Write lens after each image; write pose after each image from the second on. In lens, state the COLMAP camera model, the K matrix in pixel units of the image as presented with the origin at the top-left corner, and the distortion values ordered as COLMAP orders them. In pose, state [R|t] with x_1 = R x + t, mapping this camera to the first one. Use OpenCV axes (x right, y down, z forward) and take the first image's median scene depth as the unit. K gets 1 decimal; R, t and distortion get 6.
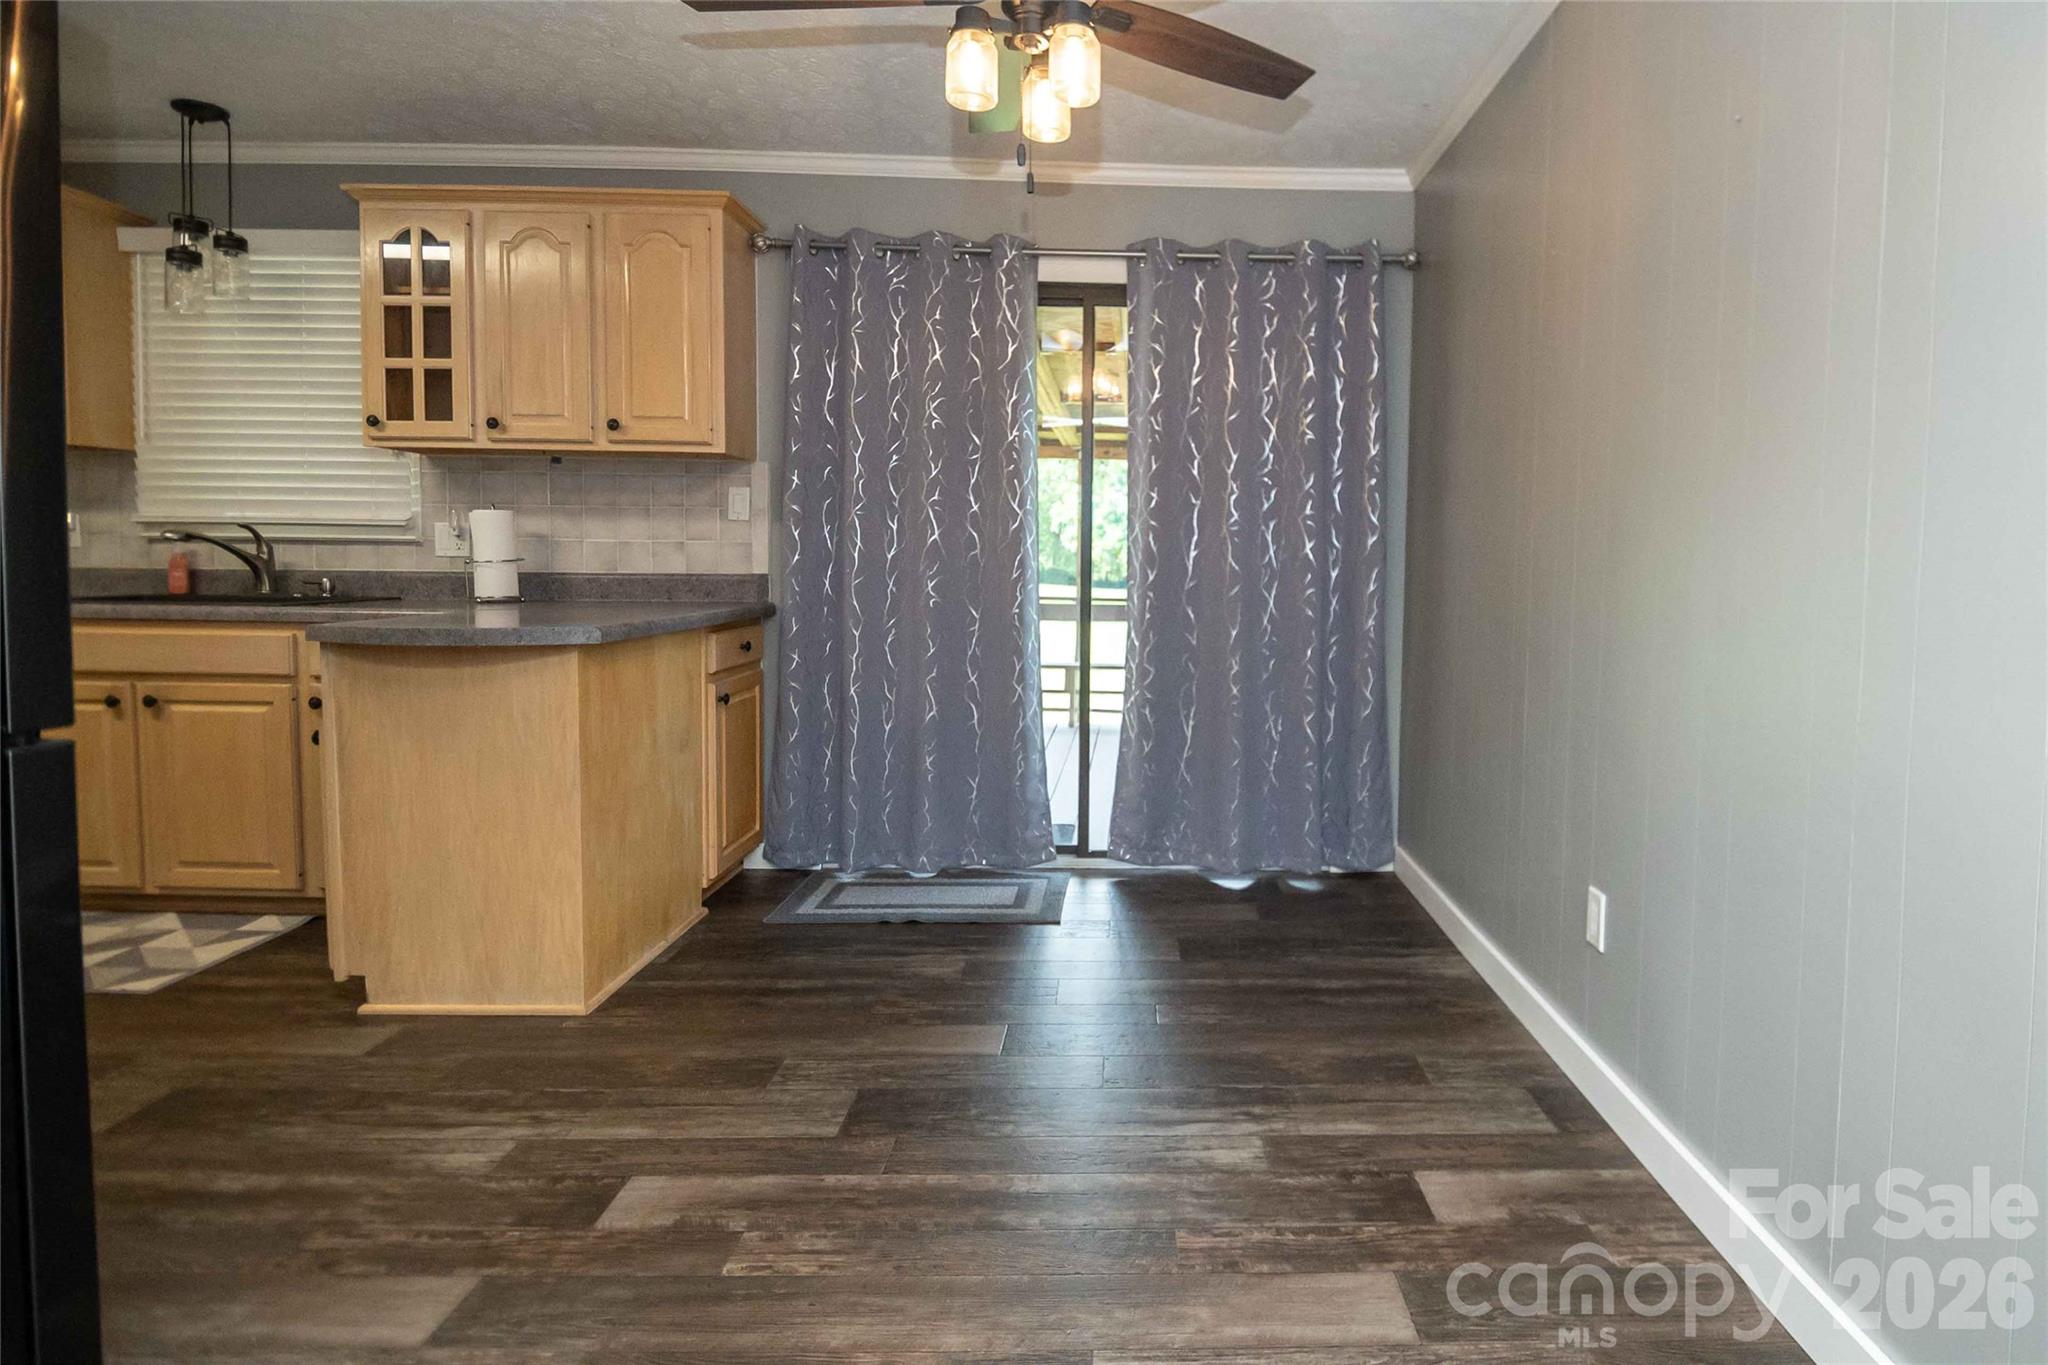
lens RADIAL K [[1111.1, 0, 1137.1], [0, 1111.1, 627.3], [0, 0, 1]] dist [0.025643, -0.033541]
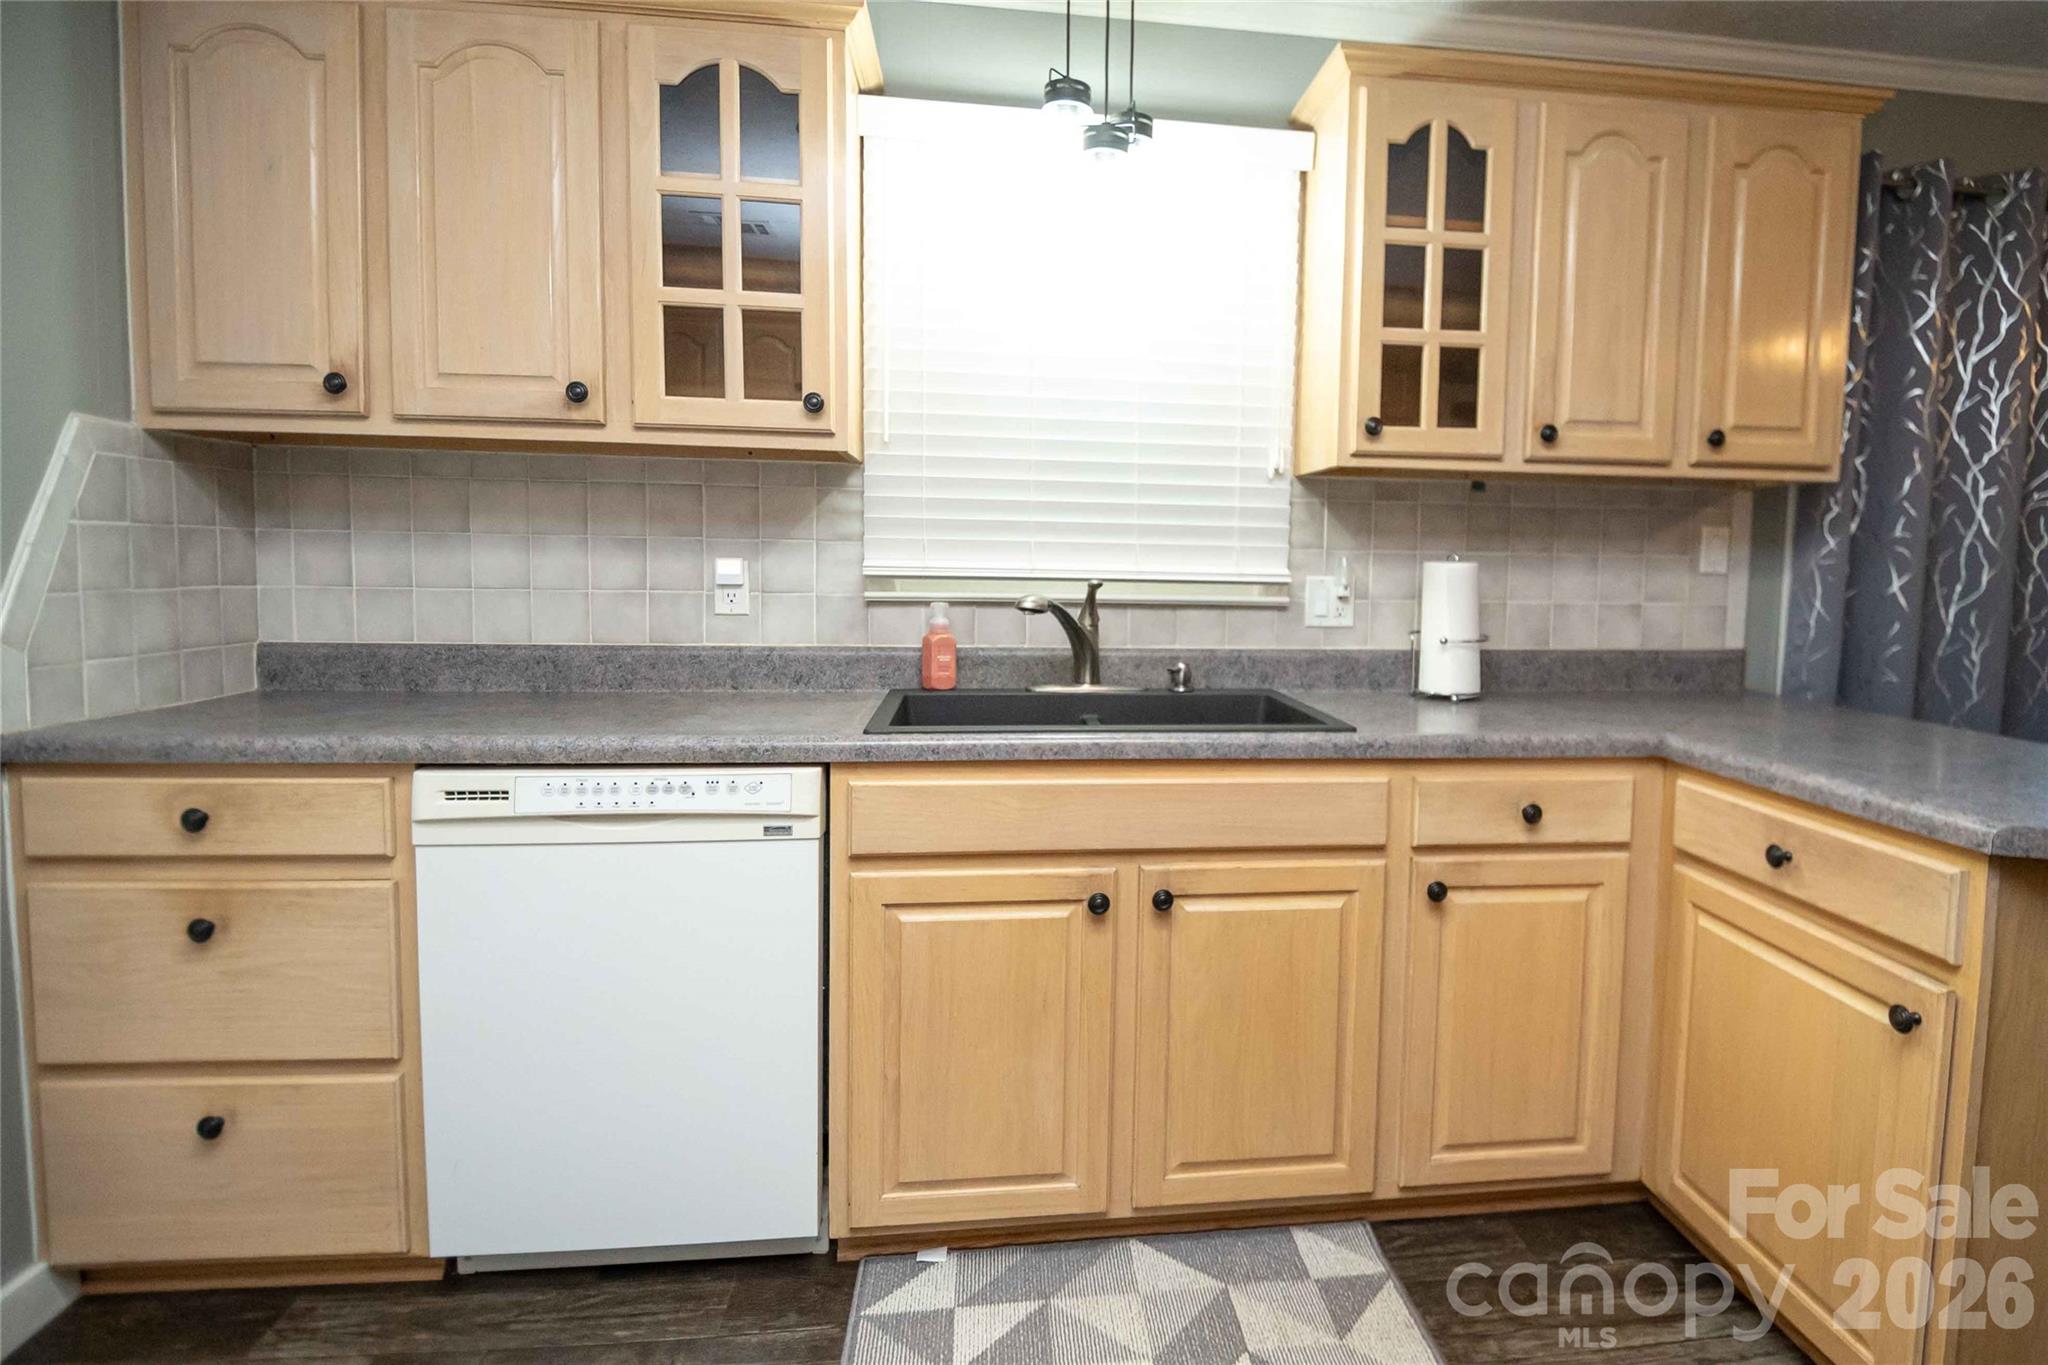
lens RADIAL K [[1111.1, 0, 1137.1], [0, 1111.1, 627.3], [0, 0, 1]] dist [0.025643, -0.033541]
pose [[0.993993, -0.001515, 0.109430, -0.878747], [0.001488, 0.999999, 0.000322, -0.069940], [-0.109430, -0.000157, 0.993995, 0.379035]]
